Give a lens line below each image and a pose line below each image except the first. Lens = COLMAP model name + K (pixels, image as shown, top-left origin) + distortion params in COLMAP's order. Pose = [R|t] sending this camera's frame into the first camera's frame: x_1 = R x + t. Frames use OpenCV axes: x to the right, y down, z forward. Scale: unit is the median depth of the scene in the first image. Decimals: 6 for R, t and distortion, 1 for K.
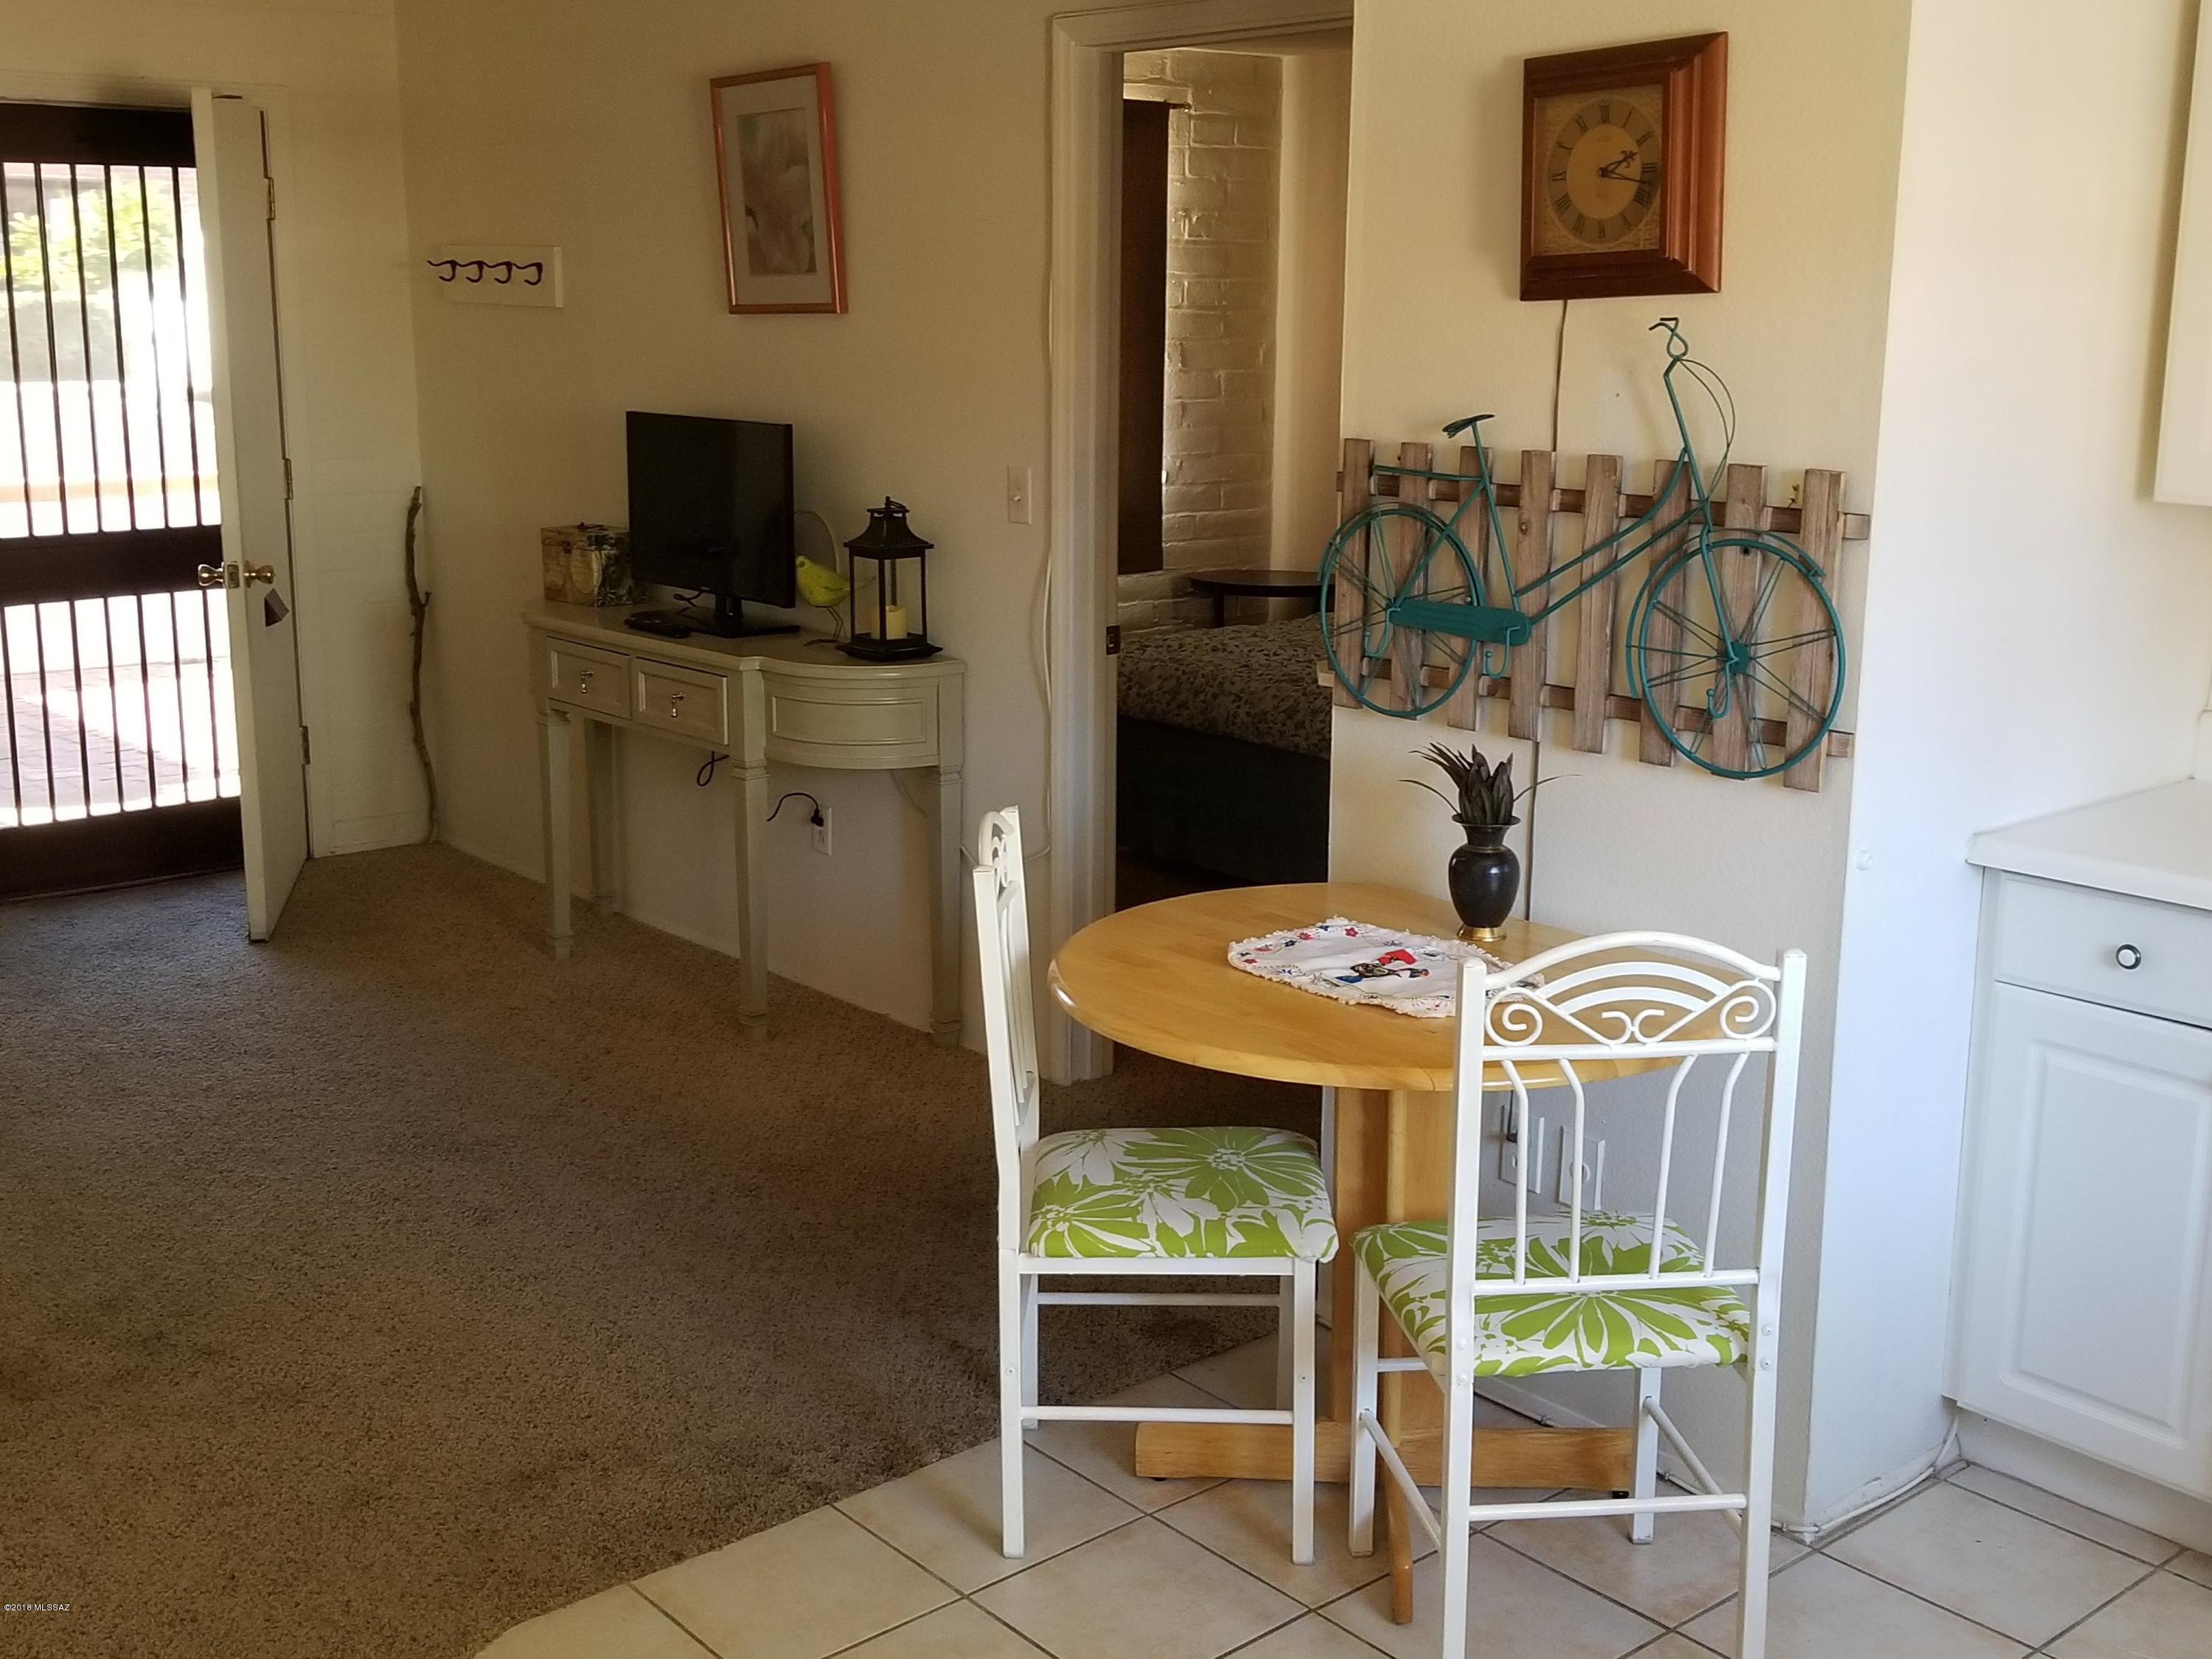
lens RADIAL K [[2359.2, 0, 1115.2], [0, 2359.2, 808.2], [0, 0, 1]] dist [0.005909, 0.000000]
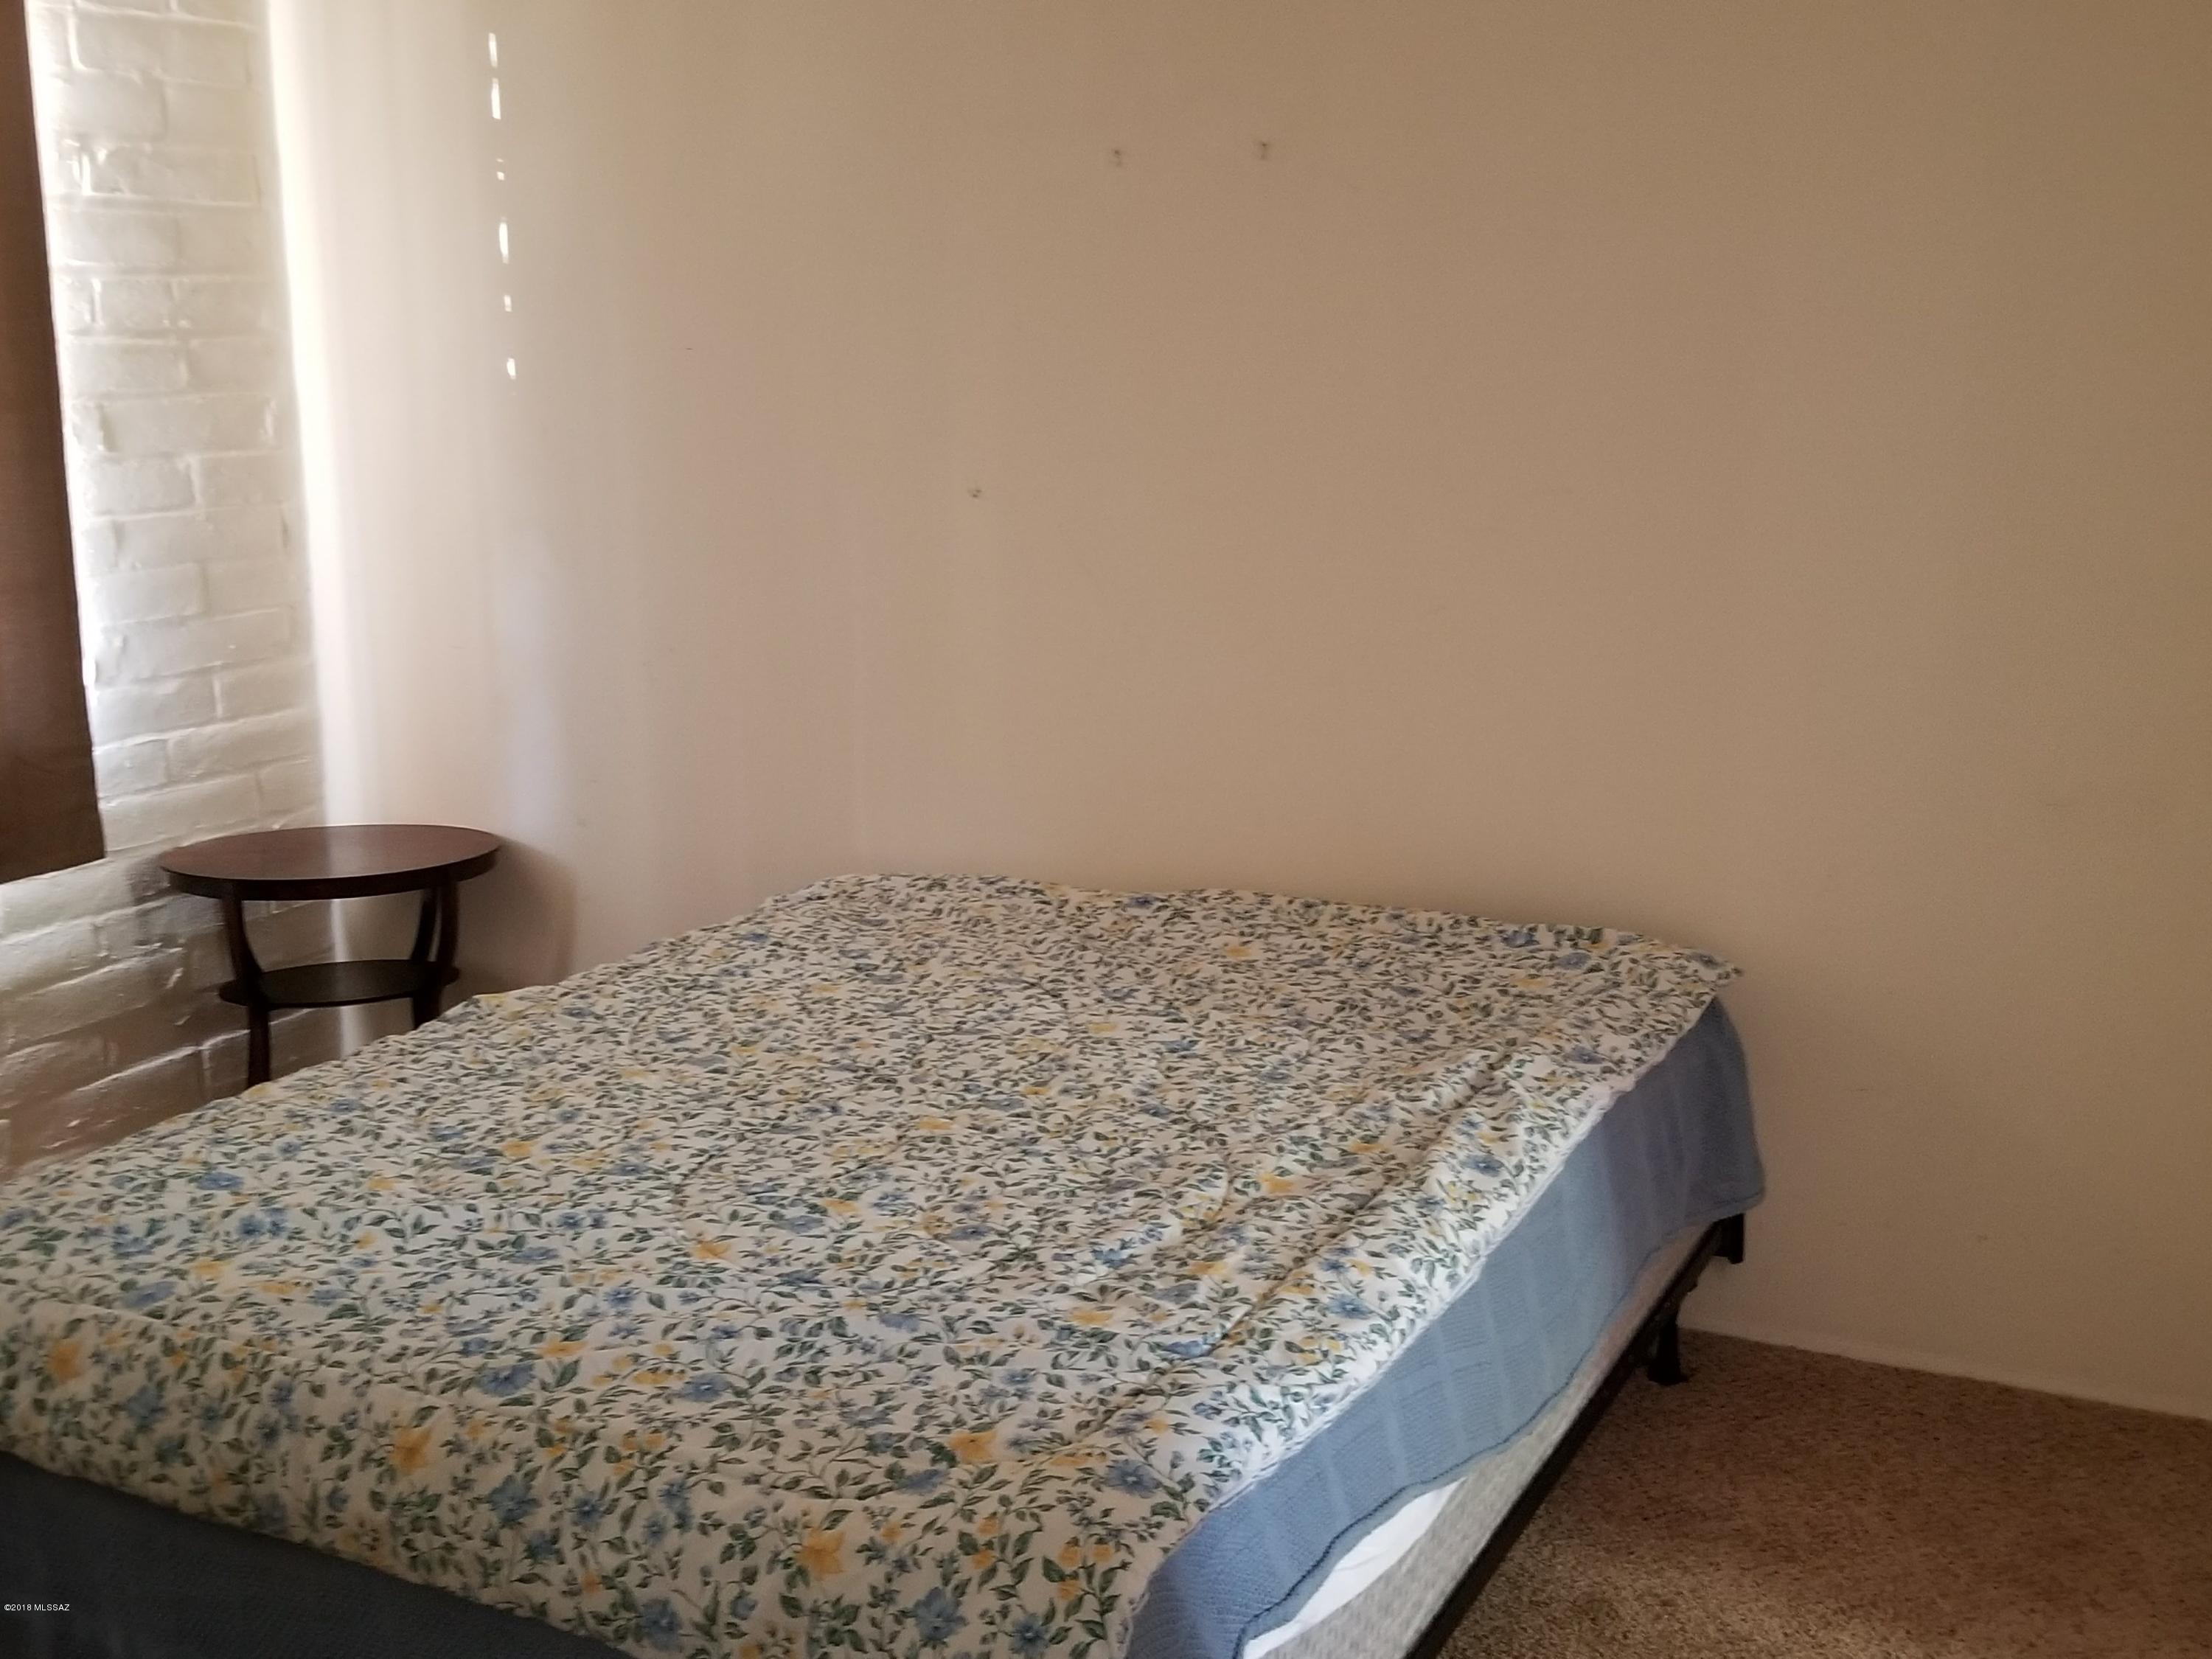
lens RADIAL K [[2359.2, 0, 1101.3], [0, 2359.2, 836.9], [0, 0, 1]] dist [0.005909, 0.000000]
pose [[0.918066, -0.095647, 0.384716, 0.021587], [0.094764, 0.995272, 0.021303, -0.096834], [-0.384934, 0.016900, 0.922789, 0.459864]]
